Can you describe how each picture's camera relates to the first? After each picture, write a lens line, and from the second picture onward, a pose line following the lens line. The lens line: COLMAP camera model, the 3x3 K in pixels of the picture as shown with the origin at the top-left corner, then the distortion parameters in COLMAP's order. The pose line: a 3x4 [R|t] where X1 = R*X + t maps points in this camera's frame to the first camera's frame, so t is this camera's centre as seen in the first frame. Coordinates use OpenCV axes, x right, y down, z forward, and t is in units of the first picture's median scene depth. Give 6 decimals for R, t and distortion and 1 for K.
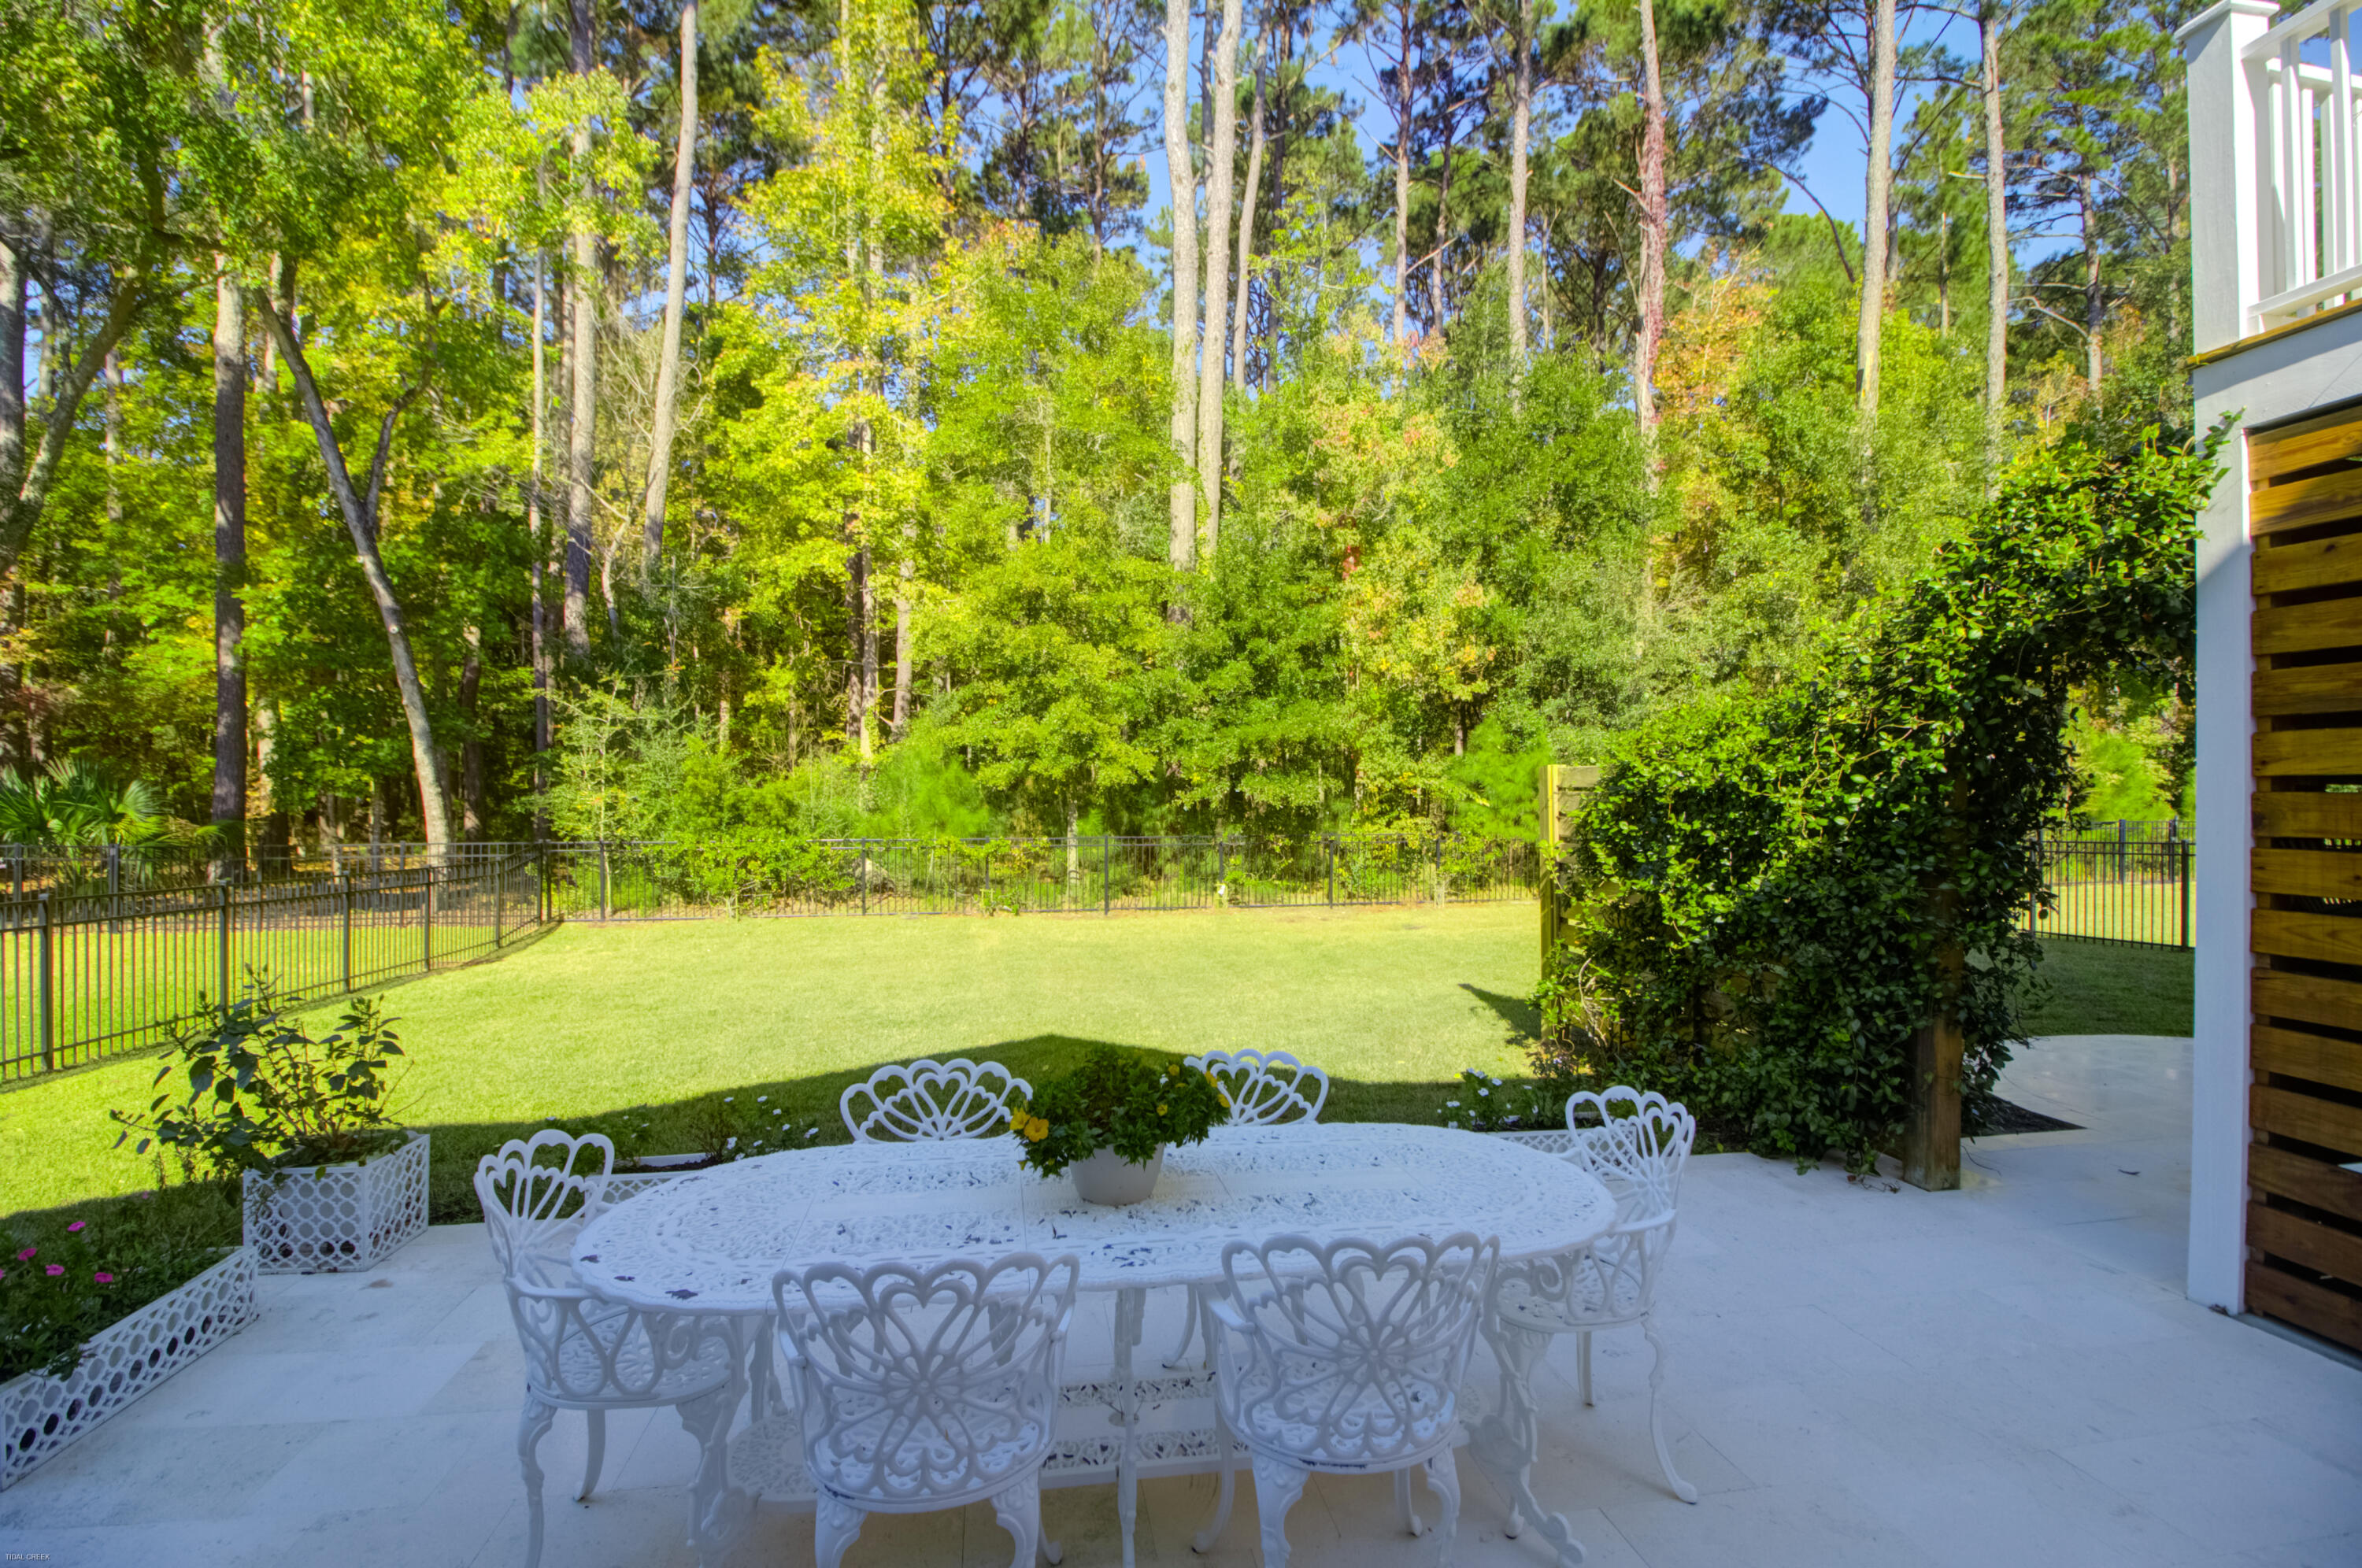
lens RADIAL K [[1089.5, 0, 1177.1], [0, 1089.5, 790.0], [0, 0, 1]] dist [-0.000965, -0.014012]
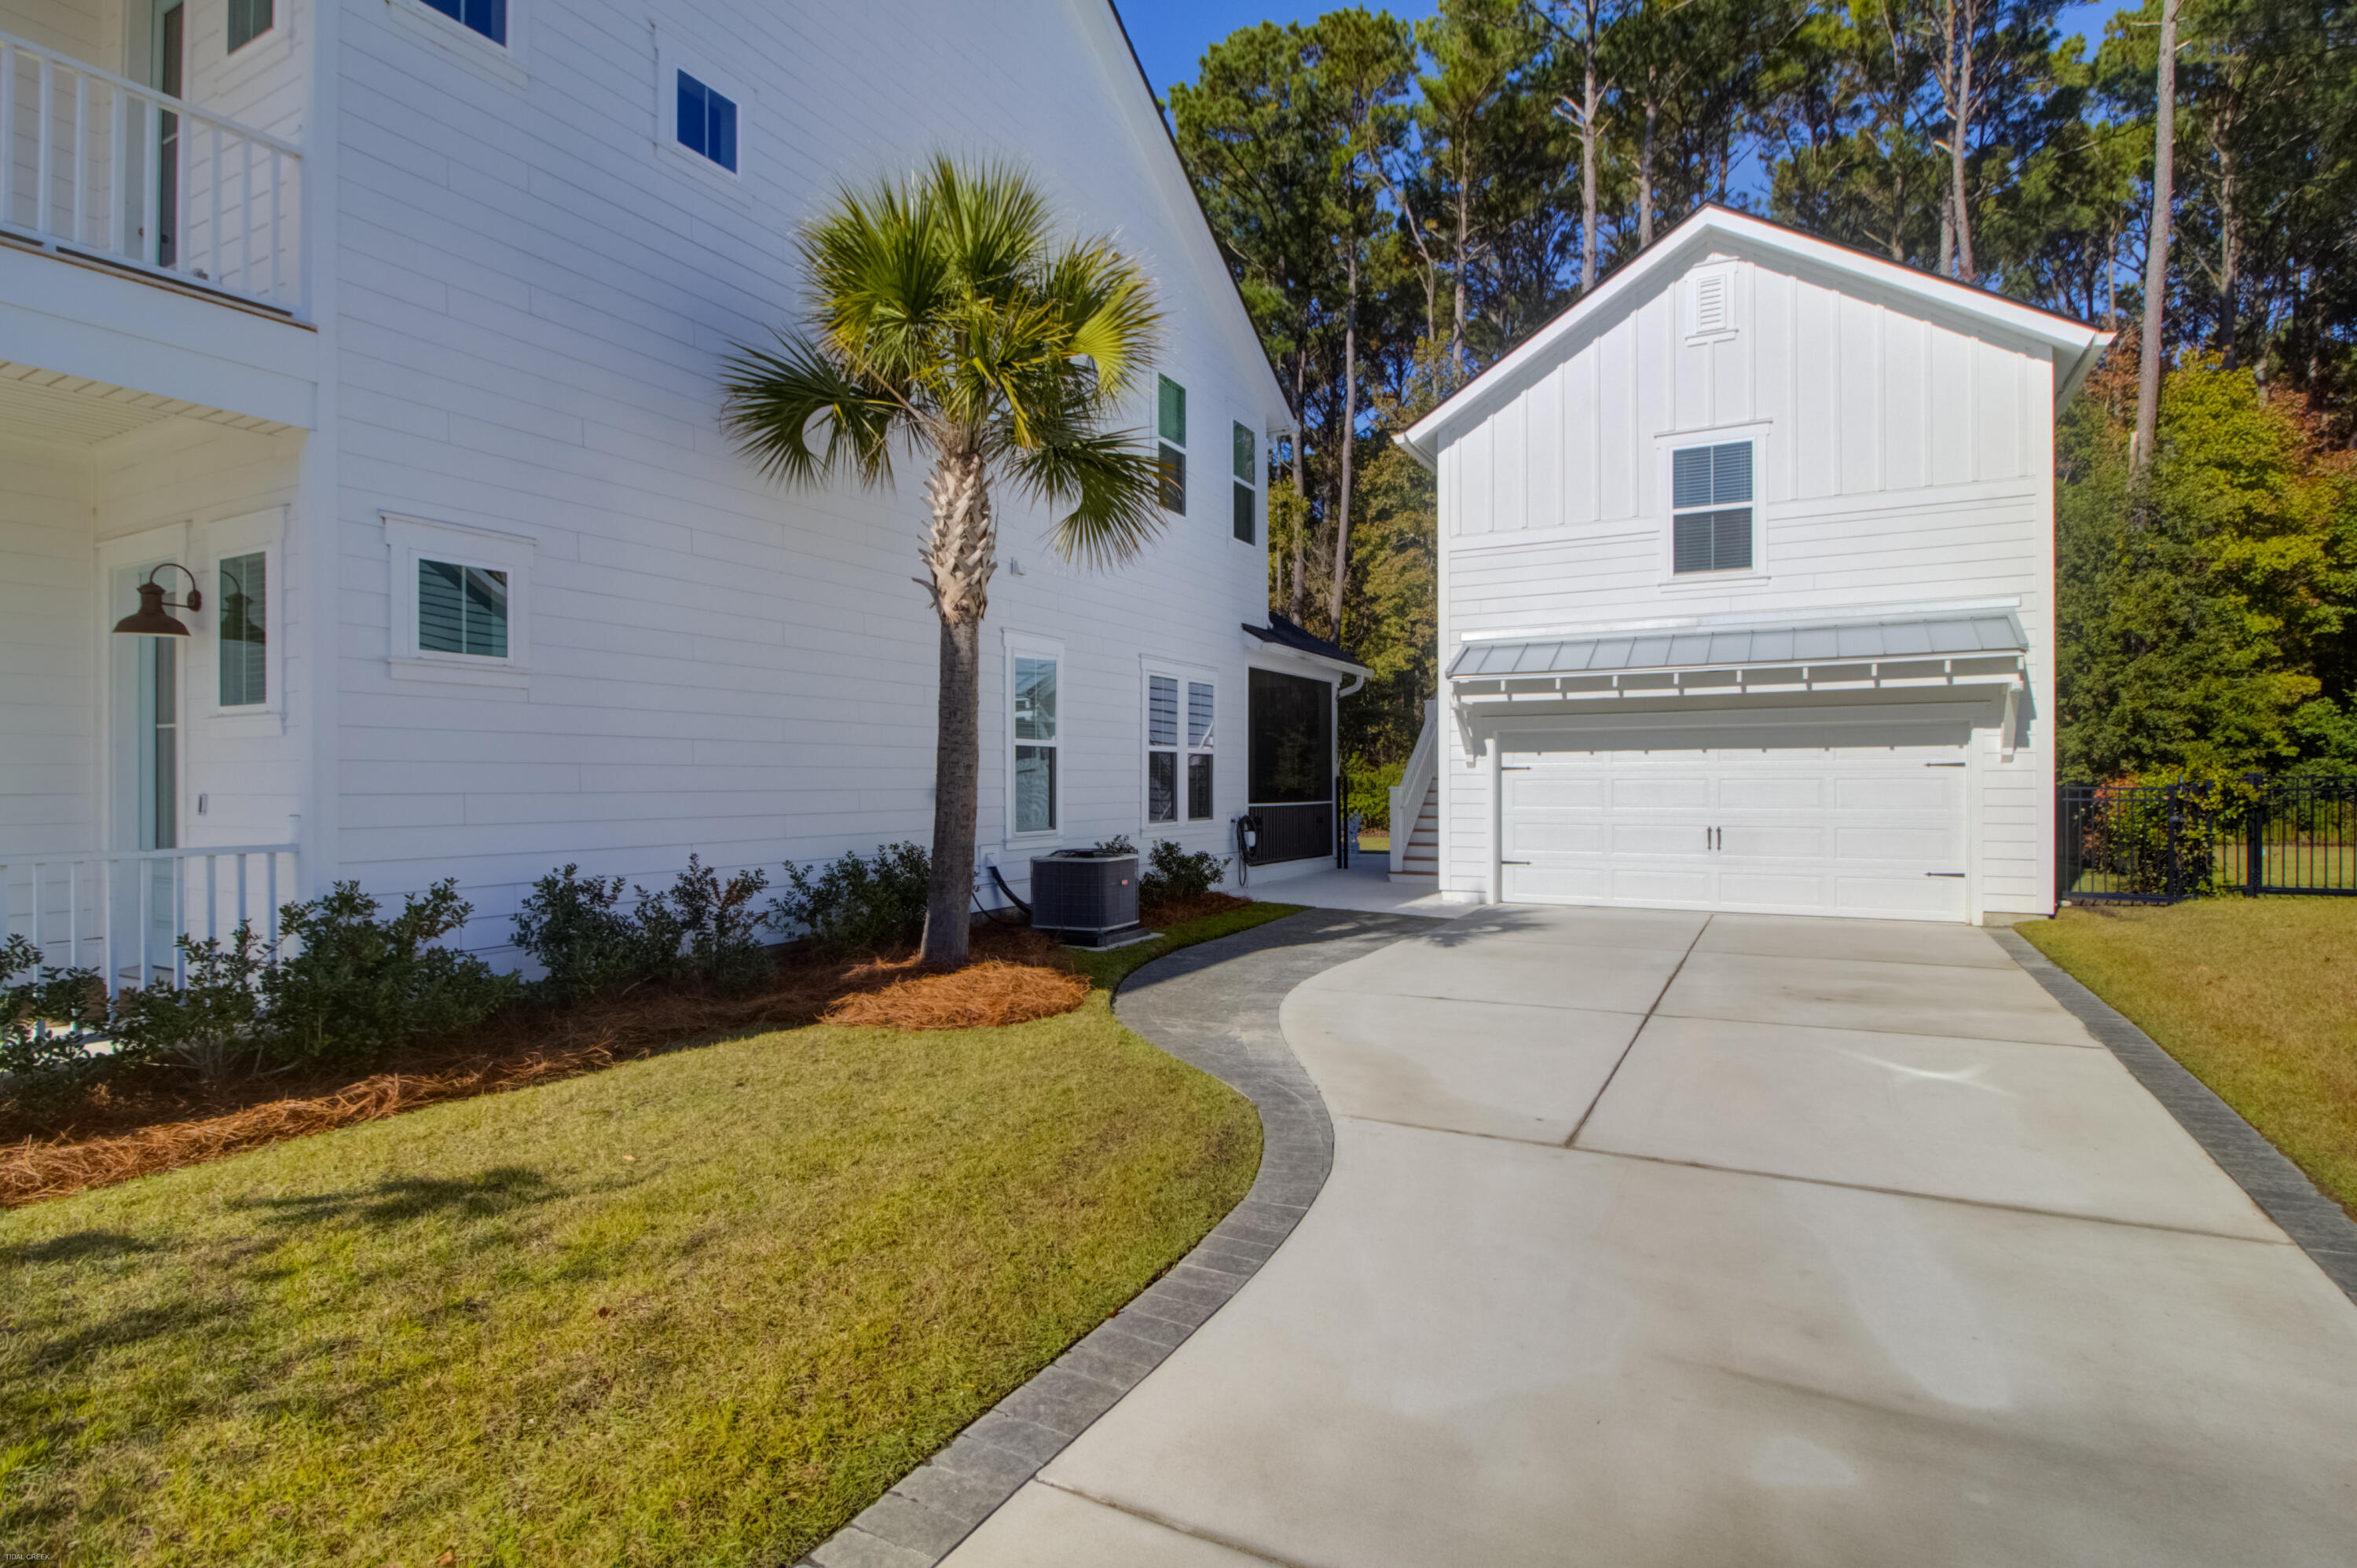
lens RADIAL K [[1183.3, 0, 1177.6], [0, 1183.3, 776.4], [0, 0, 1]] dist [0.000613, -0.011132]
pose [[0.791587, -0.008342, -0.610999, 0.751884], [0.008218, 0.999962, -0.003005, 0.004983], [0.611001, -0.002643, 0.791626, -1.054685]]
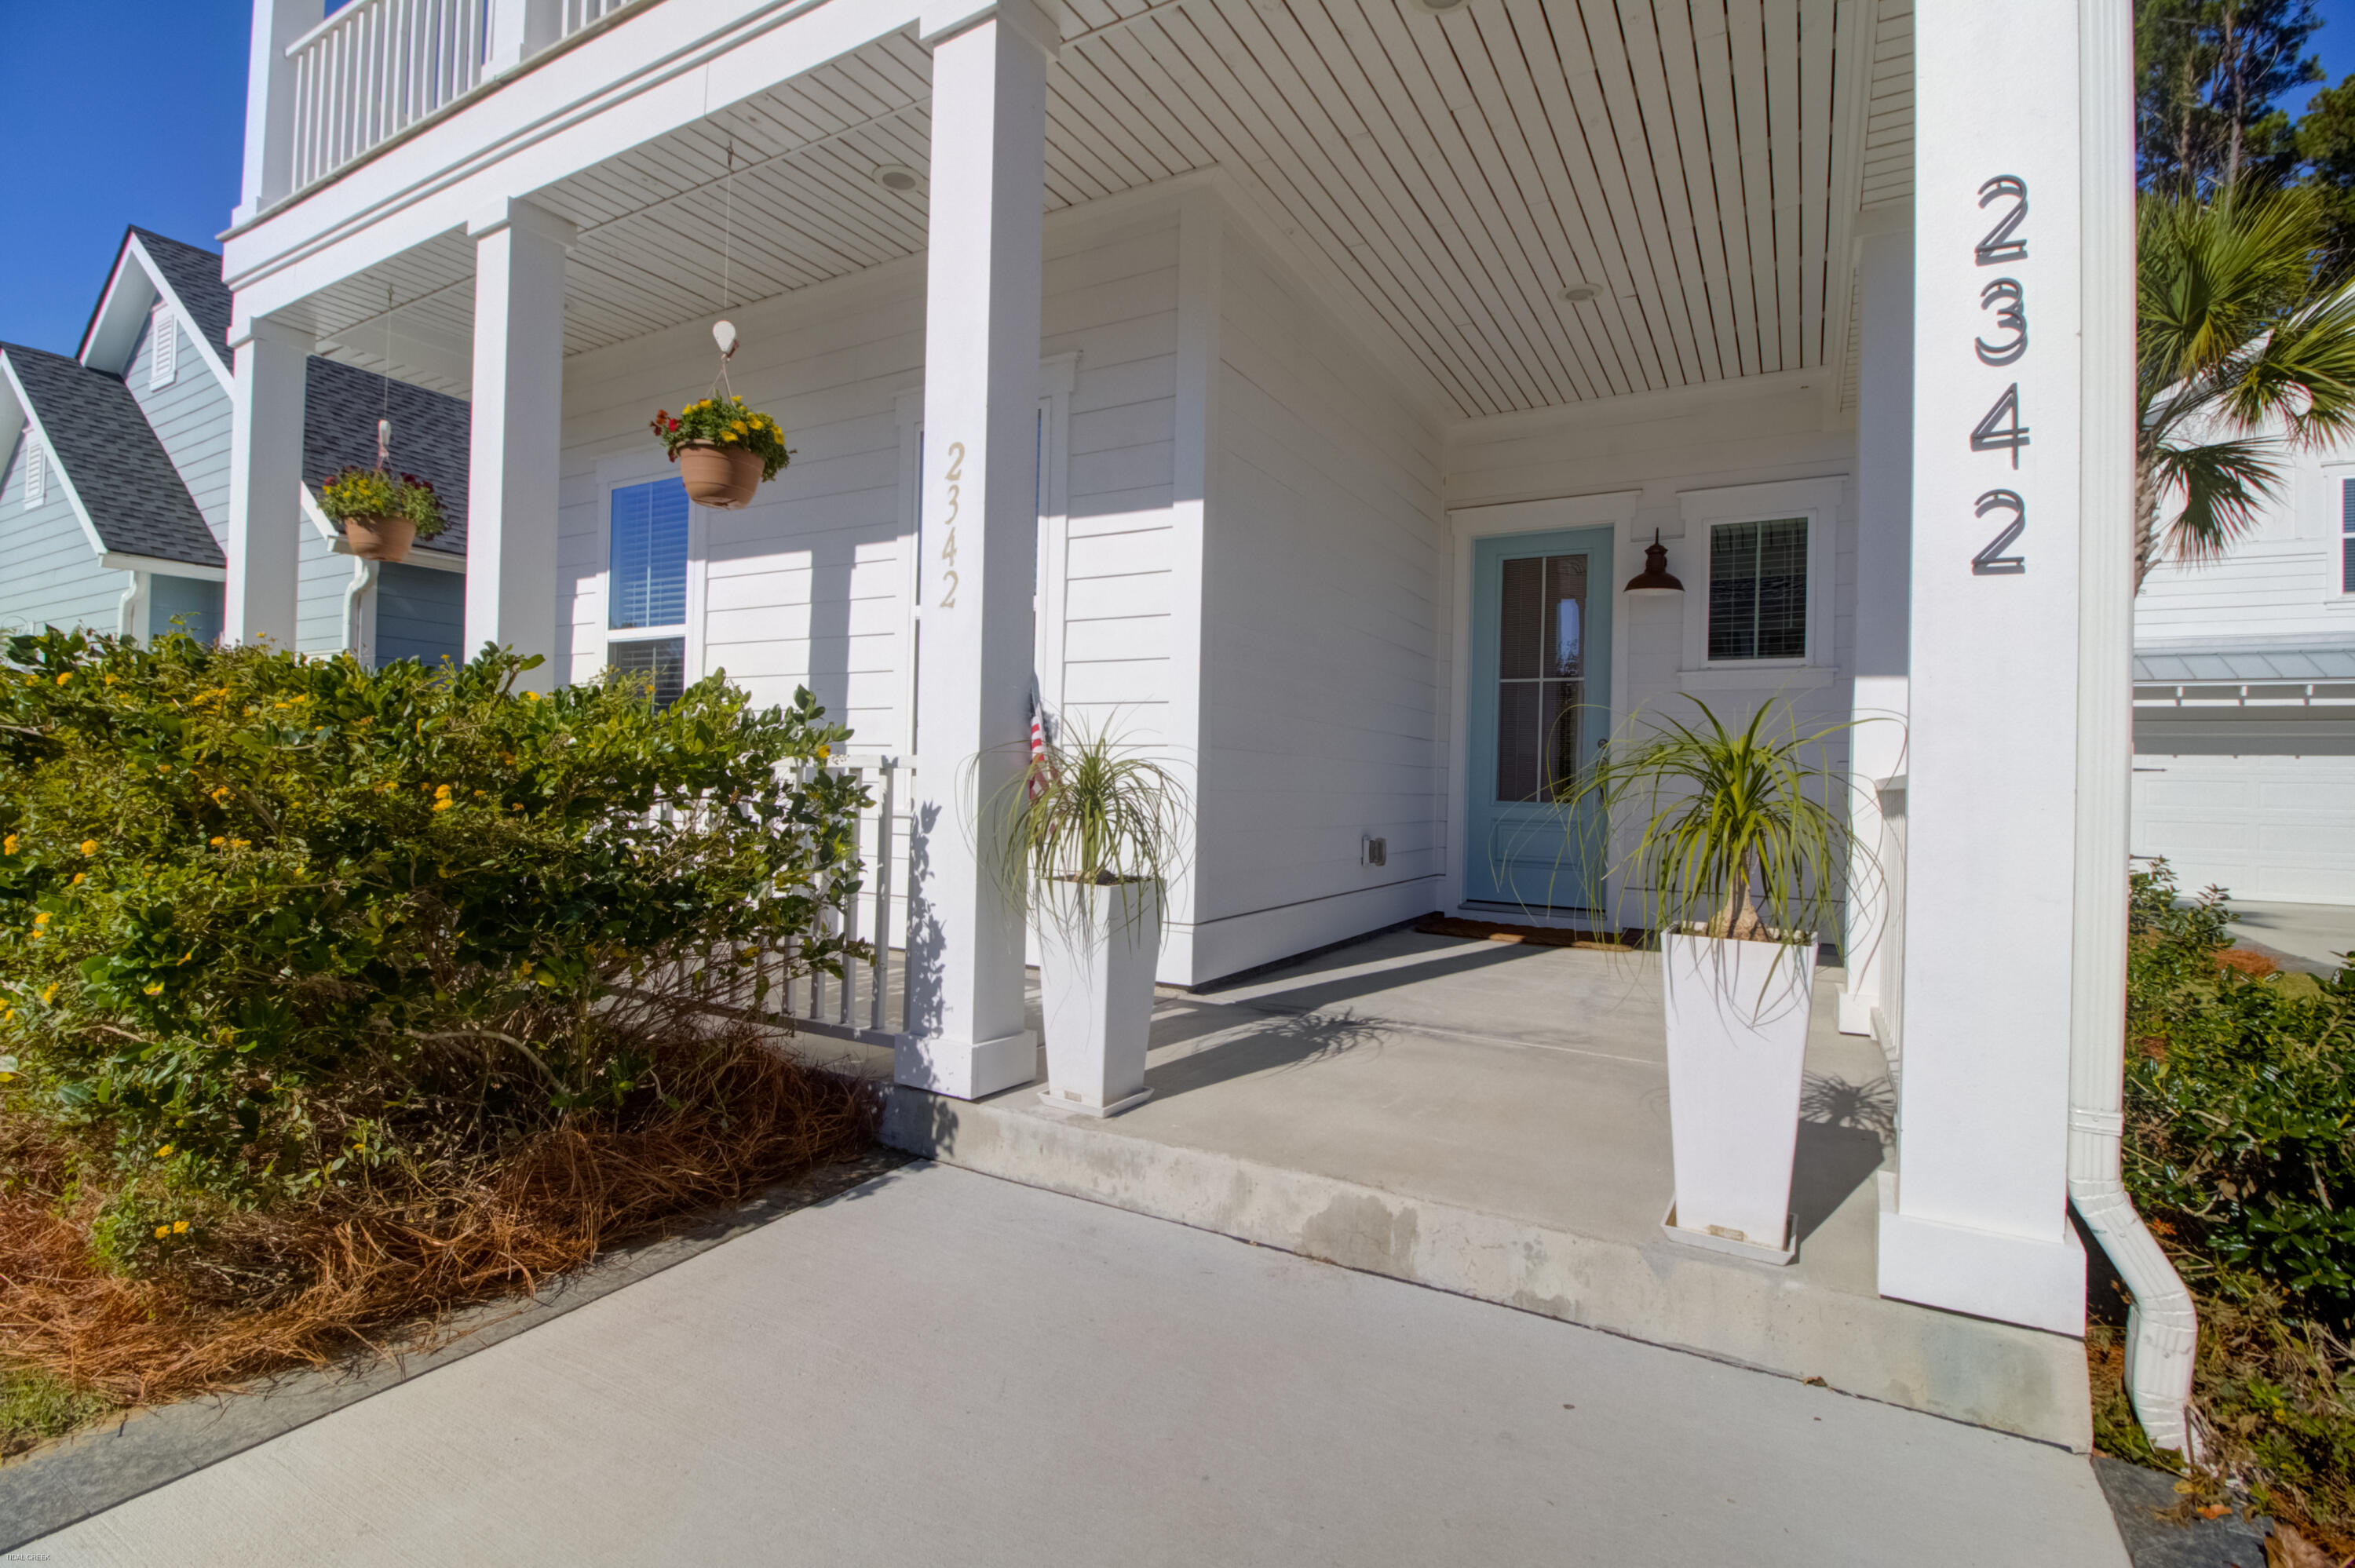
lens RADIAL K [[1084.8, 0, 1171.3], [0, 1084.8, 780.0], [0, 0, 1]] dist [-0.000771, -0.013453]
pose [[0.767889, 0.014398, -0.640422, 0.361844], [-0.021122, 0.999773, -0.002849, 0.026467], [0.640235, 0.015715, 0.768018, -1.366429]]
